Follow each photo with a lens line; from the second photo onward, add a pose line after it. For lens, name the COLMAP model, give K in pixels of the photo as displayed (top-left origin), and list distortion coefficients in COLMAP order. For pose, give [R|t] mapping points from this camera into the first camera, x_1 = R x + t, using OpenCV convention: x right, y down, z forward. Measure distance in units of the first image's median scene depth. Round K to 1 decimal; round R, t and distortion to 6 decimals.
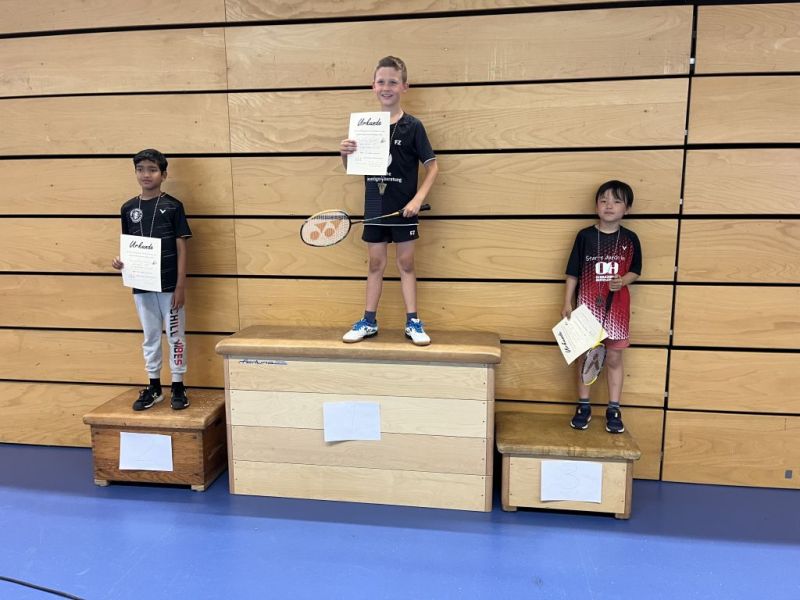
lens RADIAL K [[615.3, 0, 396.5], [0, 615.3, 301.3], [0, 0, 1]] dist [0.082271, -0.114316]
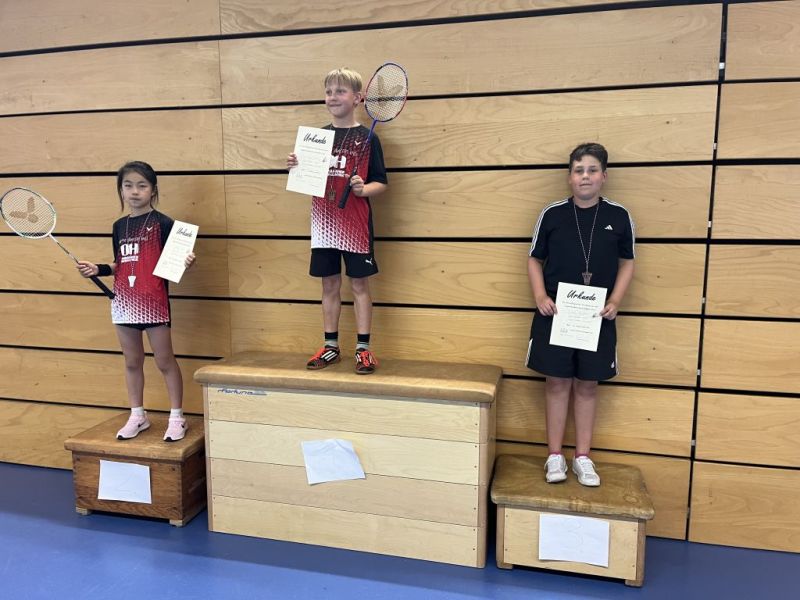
lens RADIAL K [[615.3, 0, 403.7], [0, 615.3, 305.1], [0, 0, 1]] dist [0.082271, -0.114316]
pose [[0.995376, 0.019182, -0.094116, 0.107247], [-0.021638, 0.999450, -0.025141, -0.013808], [0.093582, 0.027061, 0.995244, 0.082438]]
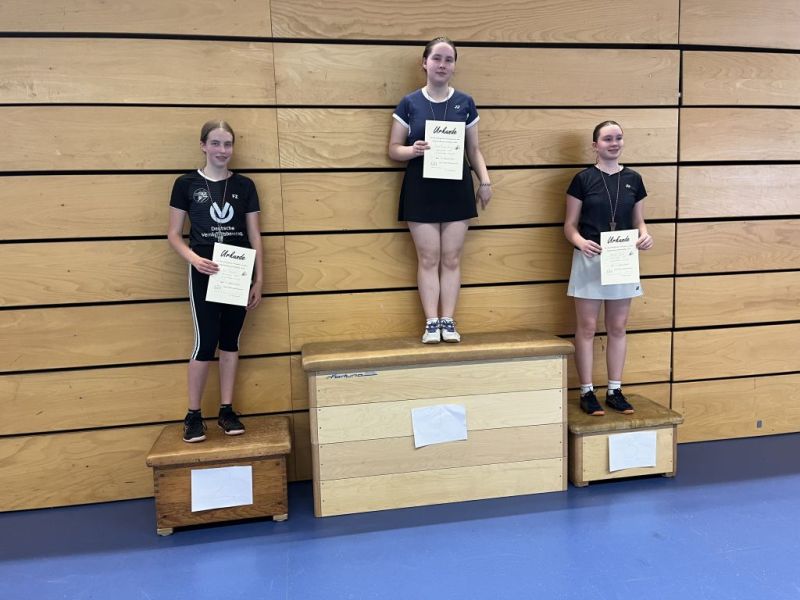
lens RADIAL K [[615.3, 0, 411.6], [0, 615.3, 297.7], [0, 0, 1]] dist [0.082271, -0.114316]
pose [[0.946127, -0.062705, 0.317665, -0.411602], [0.078326, 0.996255, -0.036631, 0.016910], [-0.314178, 0.059539, 0.947495, 0.020801]]
